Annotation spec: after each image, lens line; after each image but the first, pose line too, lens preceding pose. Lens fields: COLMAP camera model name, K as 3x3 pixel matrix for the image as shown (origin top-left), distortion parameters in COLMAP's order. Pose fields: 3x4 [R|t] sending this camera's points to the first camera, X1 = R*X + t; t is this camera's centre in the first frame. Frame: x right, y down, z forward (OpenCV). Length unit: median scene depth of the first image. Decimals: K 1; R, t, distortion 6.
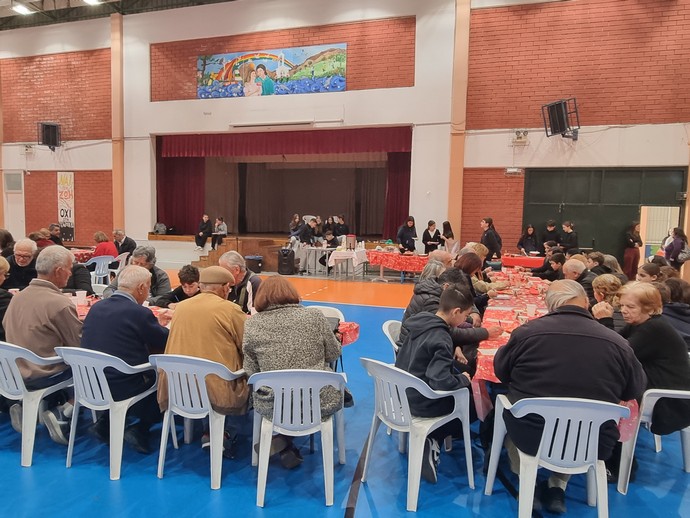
lens RADIAL K [[500.8, 0, 345.0], [0, 500.8, 259.0], [0, 0, 1]] dist [0.000224, -0.000340]
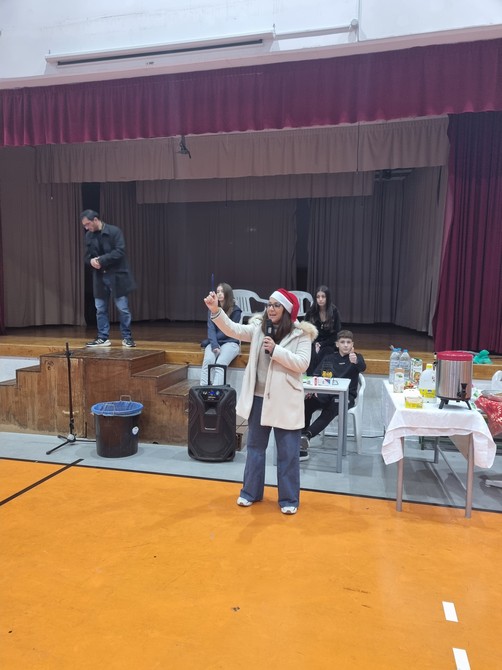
lens RADIAL K [[505.5, 0, 251.0], [0, 505.5, 335.0], [0, 0, 1]] dist [0.072621, -0.055840]
pose [[0.997056, -0.016555, 0.074870, -0.109298], [0.016370, 0.999861, 0.003095, -0.051929], [-0.074911, -0.001861, 0.997188, 0.610701]]
